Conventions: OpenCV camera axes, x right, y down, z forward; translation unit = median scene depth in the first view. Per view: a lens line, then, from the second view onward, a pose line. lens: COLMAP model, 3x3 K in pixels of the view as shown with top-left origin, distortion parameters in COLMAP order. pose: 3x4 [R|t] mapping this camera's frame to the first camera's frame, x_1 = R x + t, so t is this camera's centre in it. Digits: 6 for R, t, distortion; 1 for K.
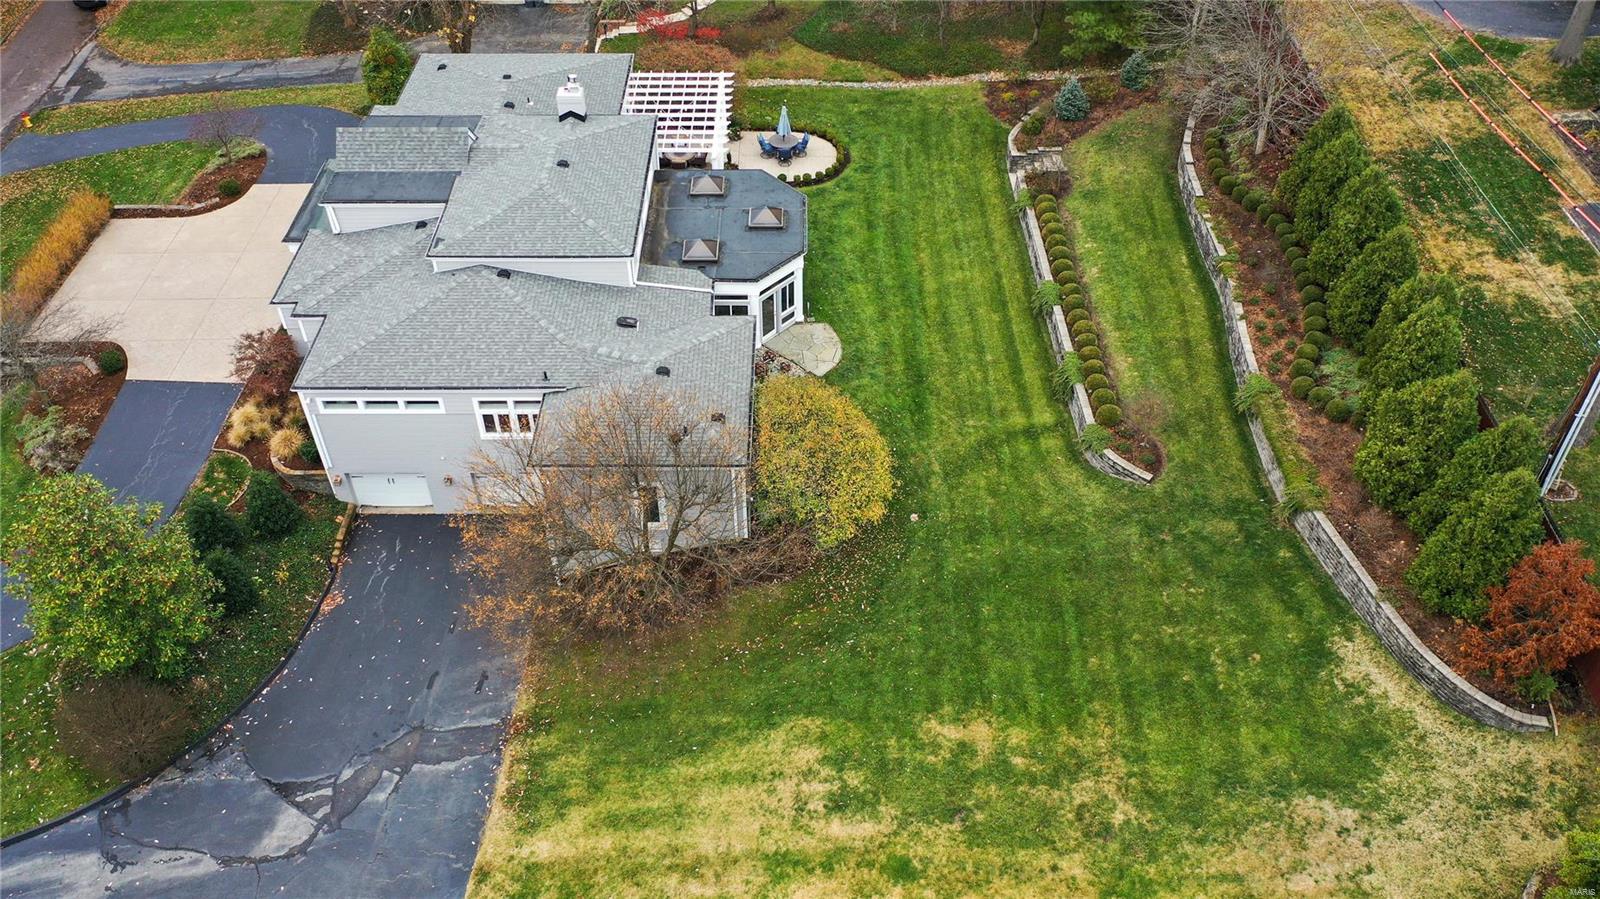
lens RADIAL K [[1285.8, 0, 800.0], [0, 1285.8, 449.5], [0, 0, 1]] dist [0.010473, 0.011015]
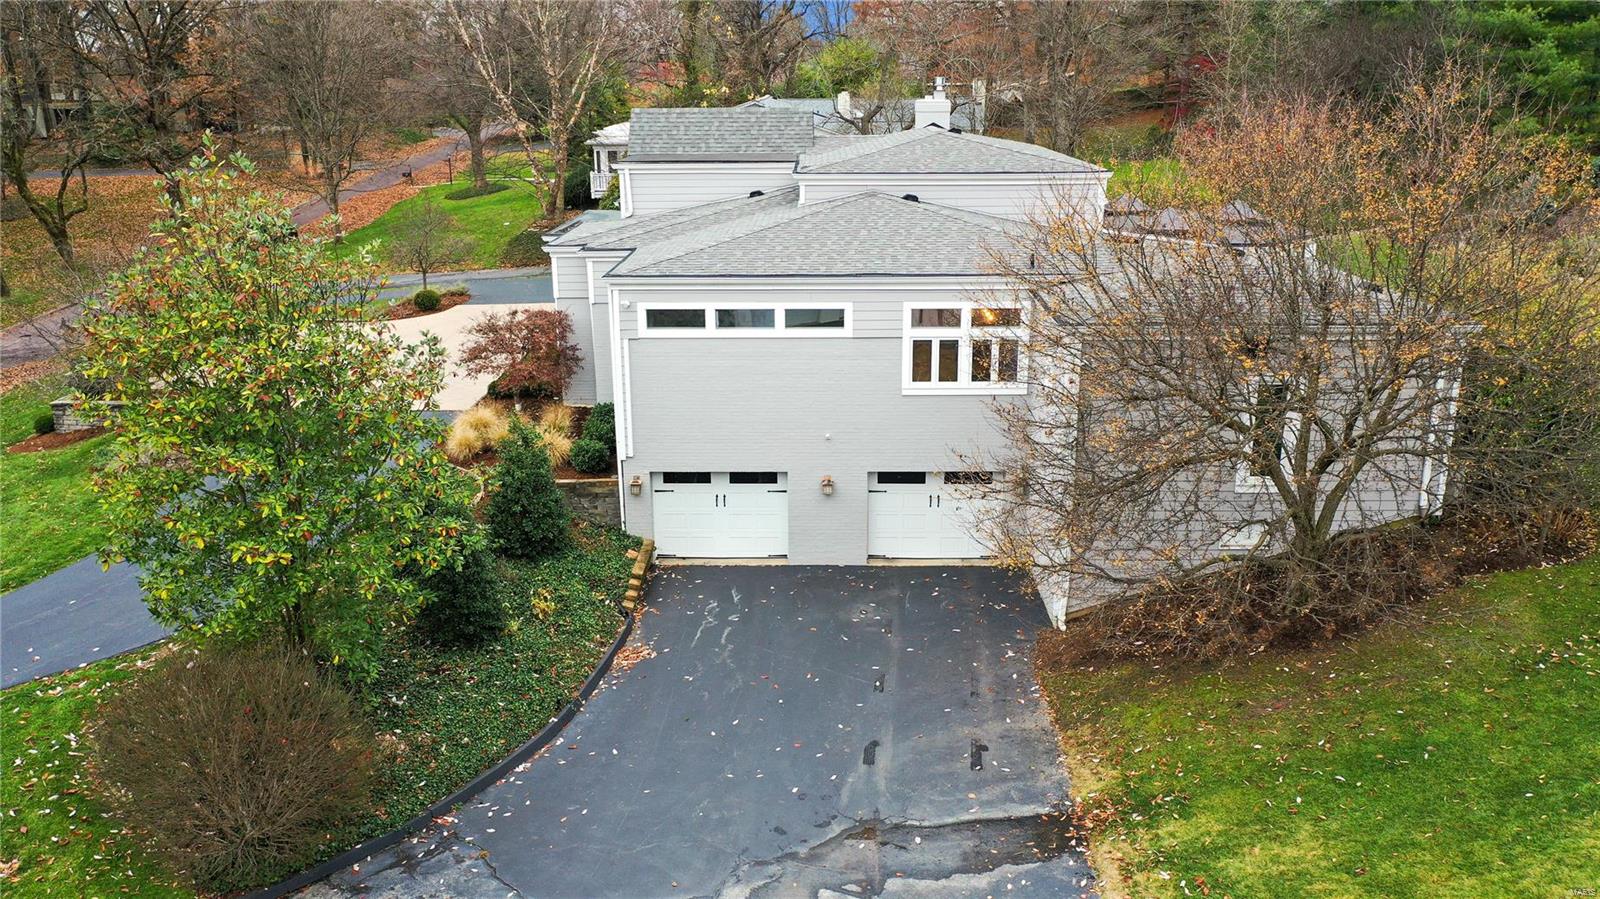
lens RADIAL K [[1285.8, 0, 800.0], [0, 1285.8, 449.5], [0, 0, 1]] dist [0.010473, 0.011015]
pose [[0.999894, 0.002852, -0.014247, -0.274150], [-0.008823, 0.898233, -0.439431, 0.258317], [0.011543, 0.439511, 0.898163, 0.471219]]
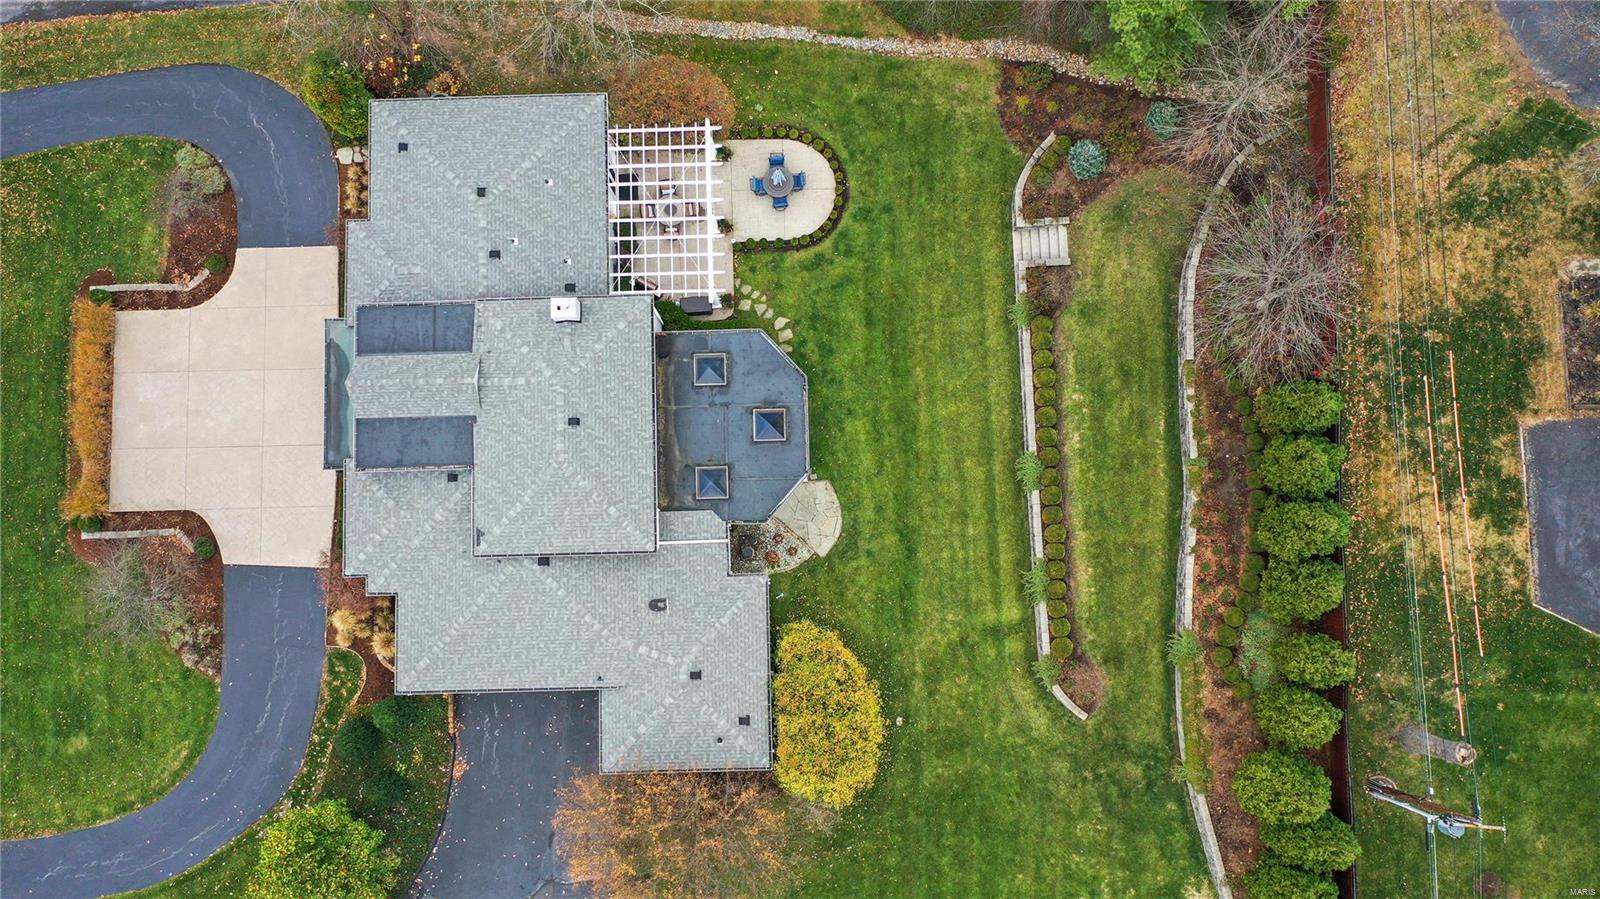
lens RADIAL K [[1285.8, 0, 800.0], [0, 1285.8, 449.5], [0, 0, 1]] dist [0.010473, 0.011015]
pose [[0.999563, -0.027438, -0.011001, 0.010878], [0.027650, 0.736132, 0.676273, -0.963066], [-0.010457, -0.676281, 0.736569, 0.227096]]
